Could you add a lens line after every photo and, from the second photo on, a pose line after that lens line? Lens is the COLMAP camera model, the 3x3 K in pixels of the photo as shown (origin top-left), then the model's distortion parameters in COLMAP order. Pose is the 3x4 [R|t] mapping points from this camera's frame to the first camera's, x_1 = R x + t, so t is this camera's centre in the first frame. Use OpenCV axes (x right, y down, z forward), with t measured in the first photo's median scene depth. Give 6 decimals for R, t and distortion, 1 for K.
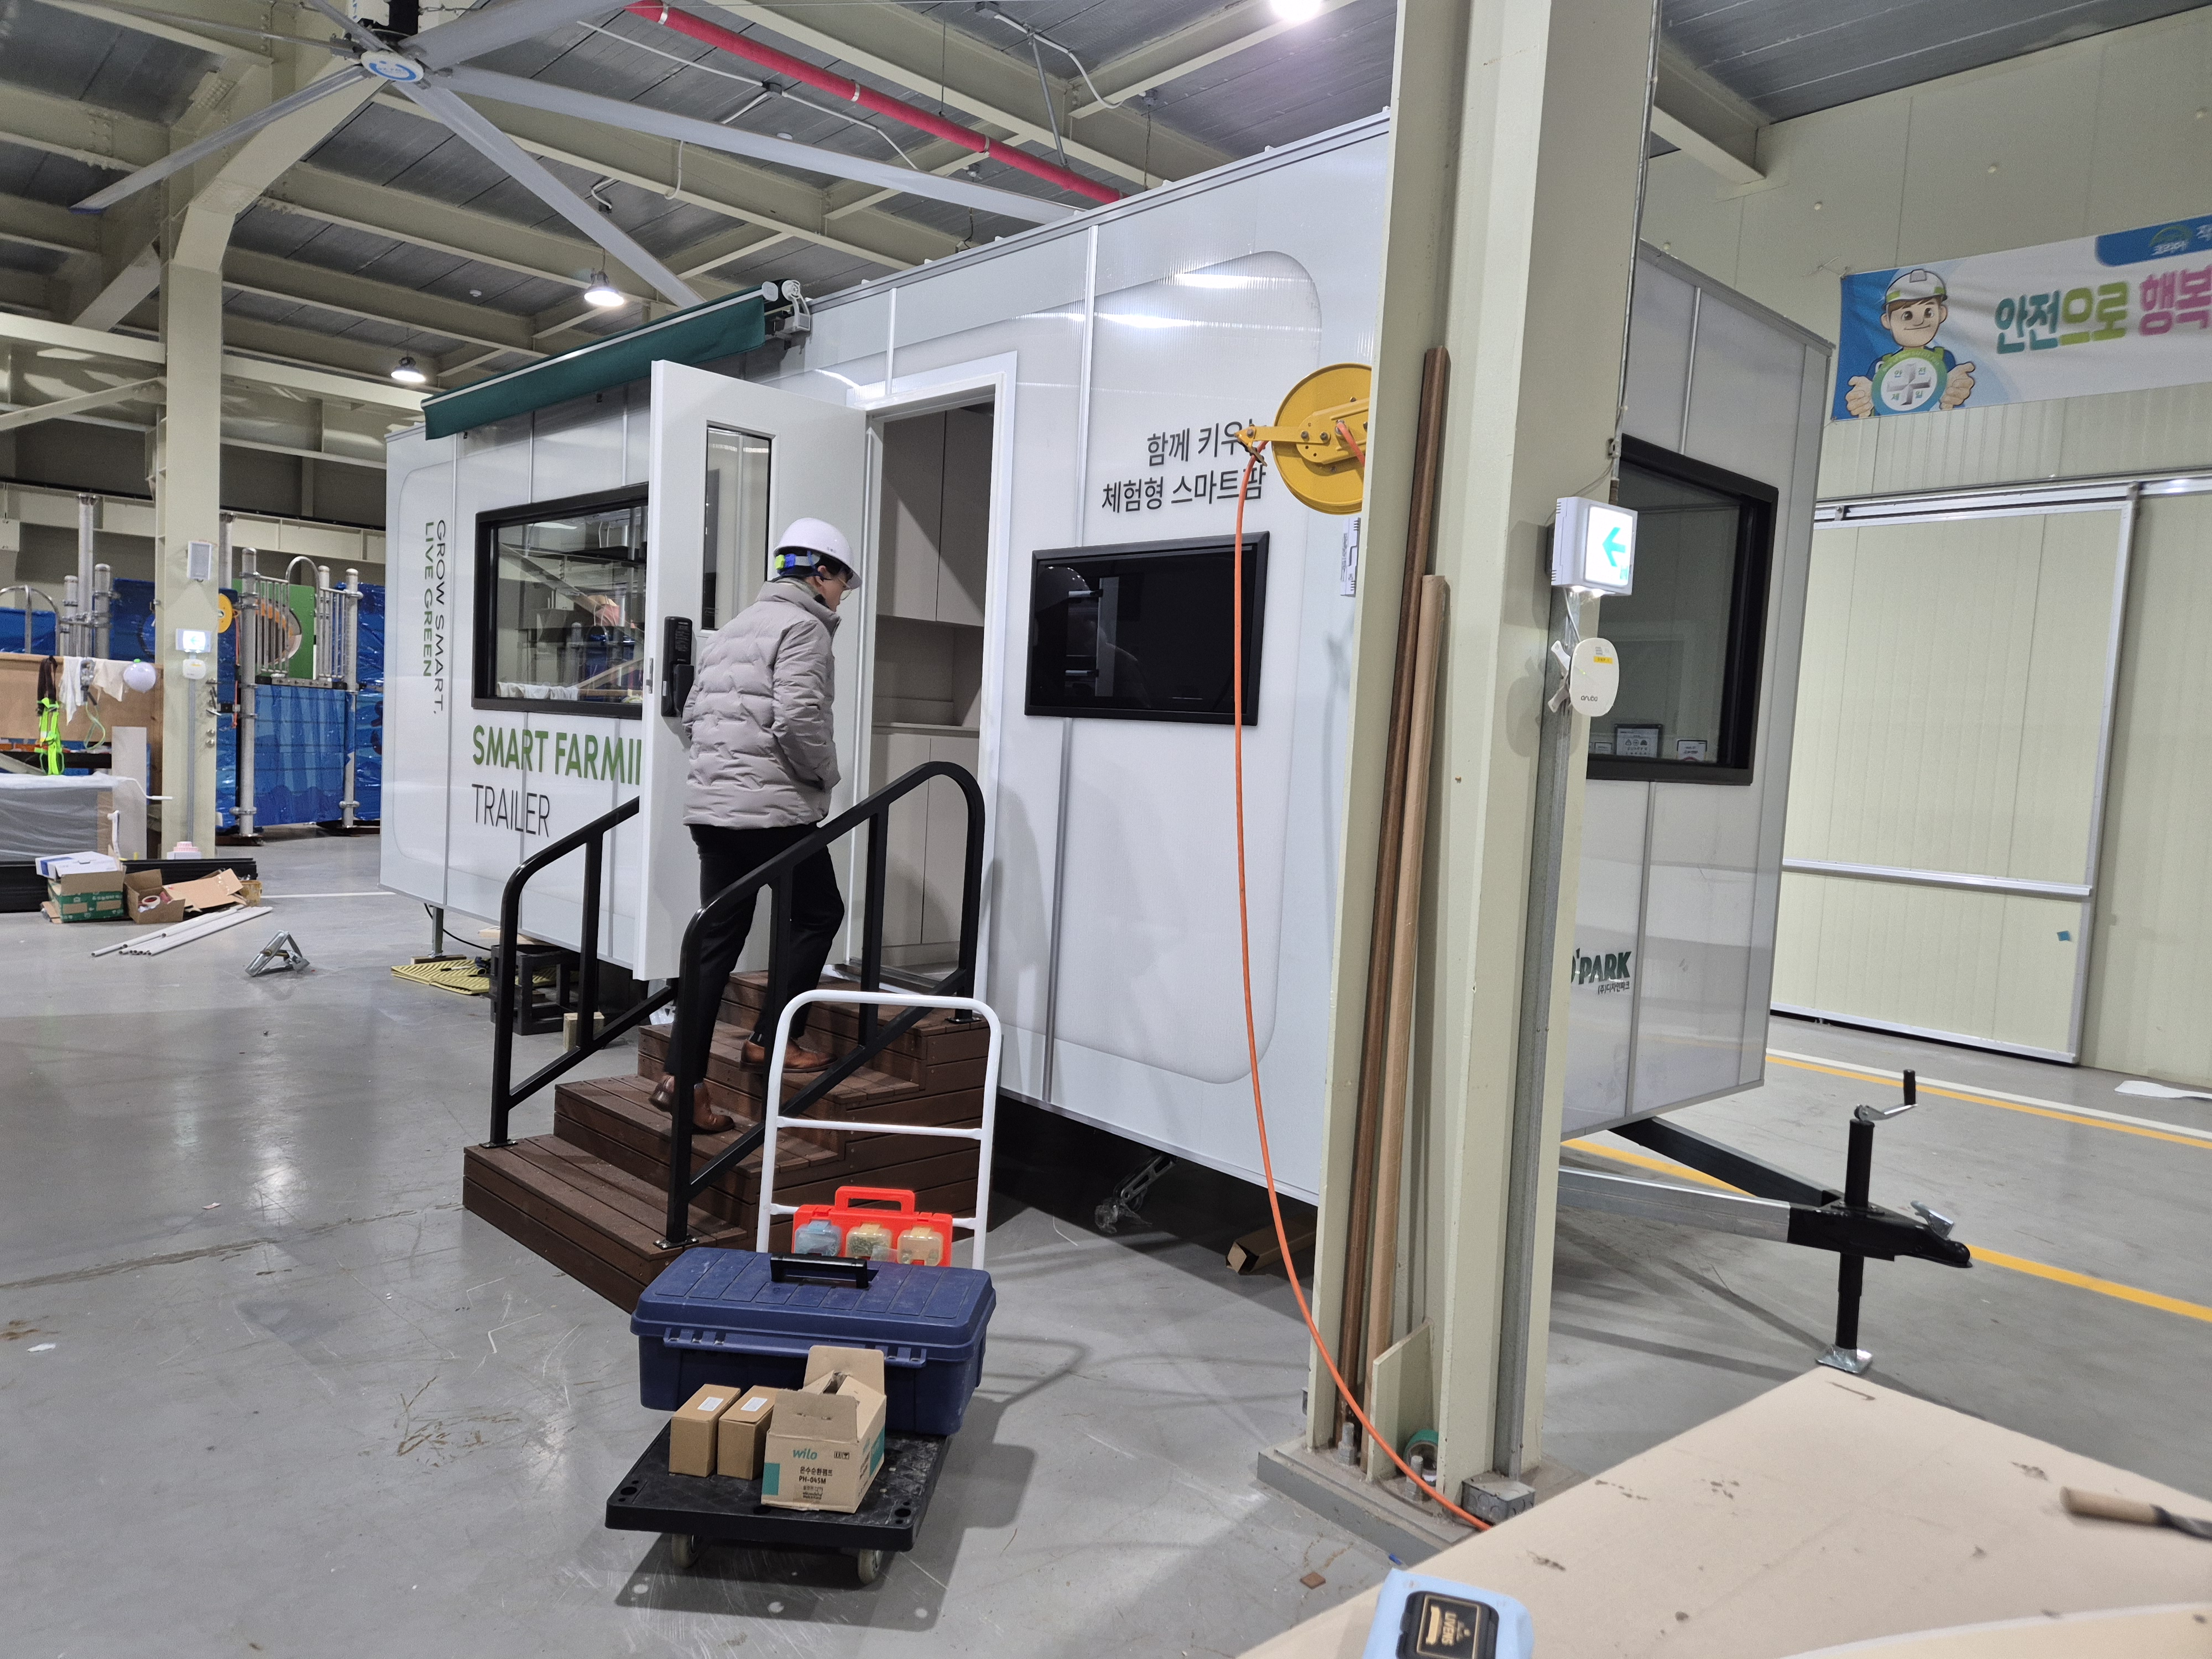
lens RADIAL K [[1482.7, 0, 1110.8], [0, 1482.7, 823.6], [0, 0, 1]] dist [0.034536, -0.016473]
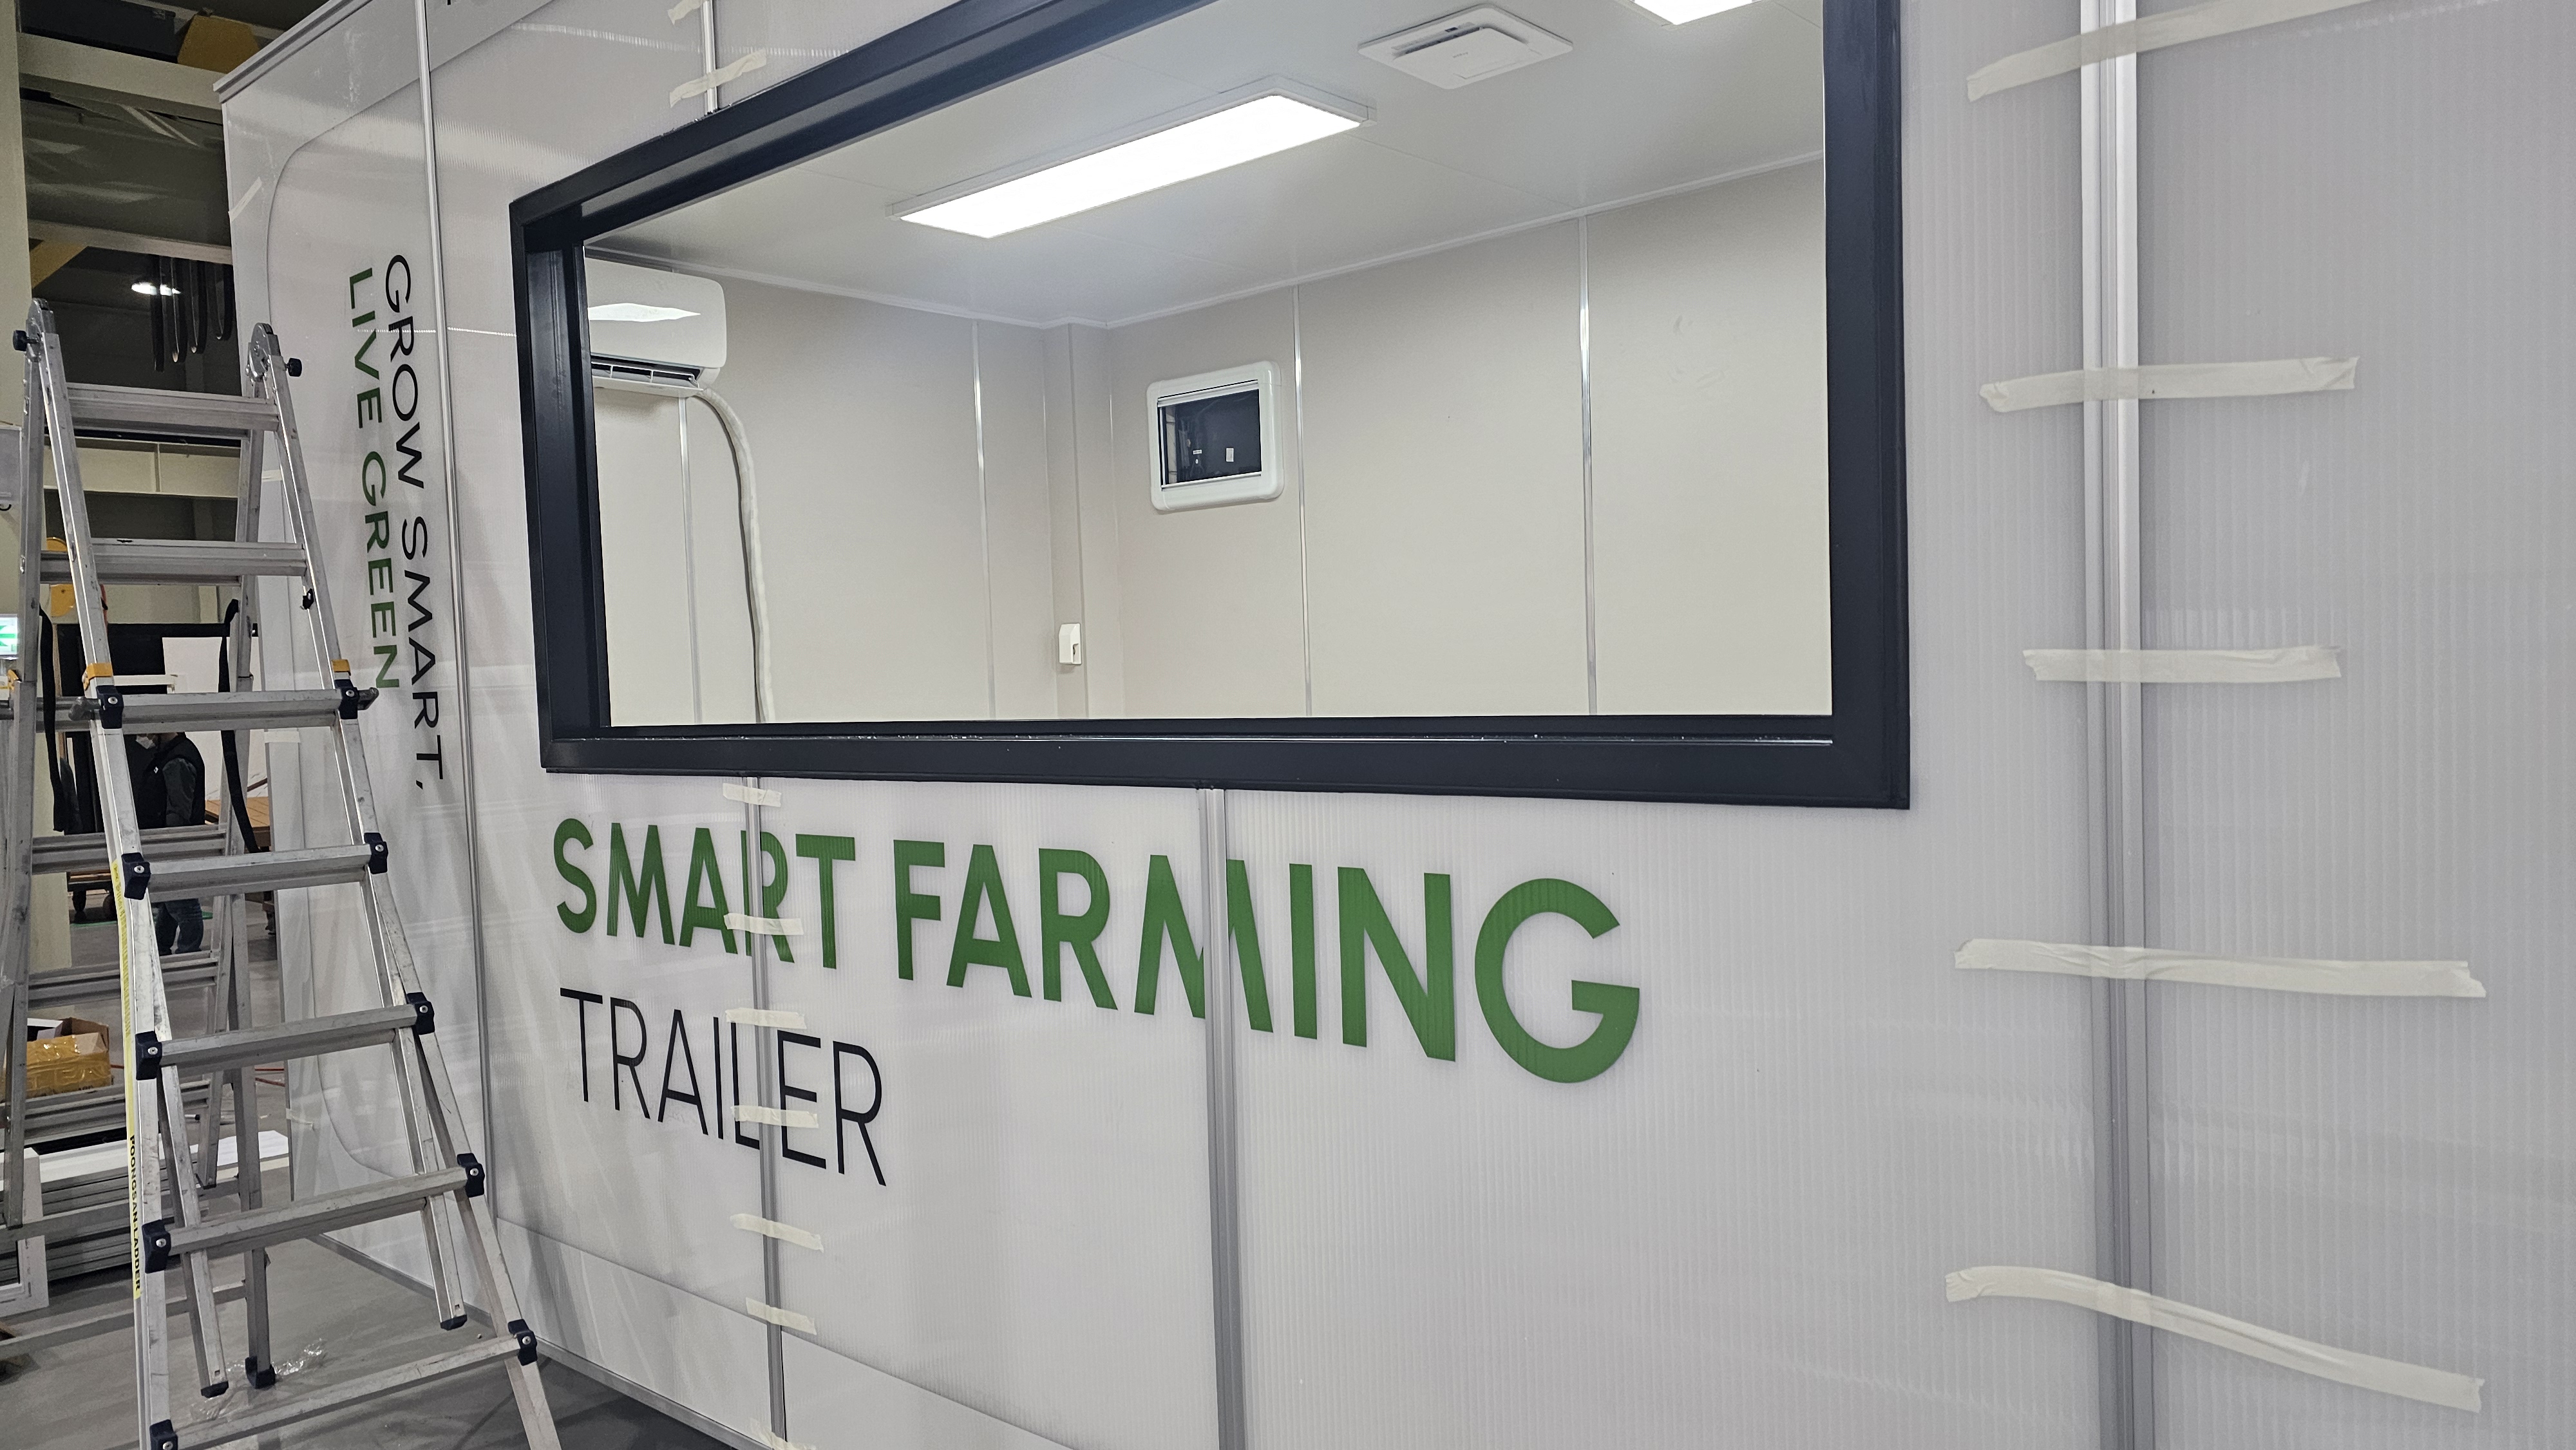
lens RADIAL K [[1741.8, 0, 1291.5], [0, 1741.8, 757.6], [0, 0, 1]] dist [0.052253, -0.028858]
pose [[0.993950, -0.087194, 0.066787, -0.361156], [0.087956, 0.996088, -0.008551, -0.076087], [-0.065780, 0.014373, 0.997731, 0.752087]]
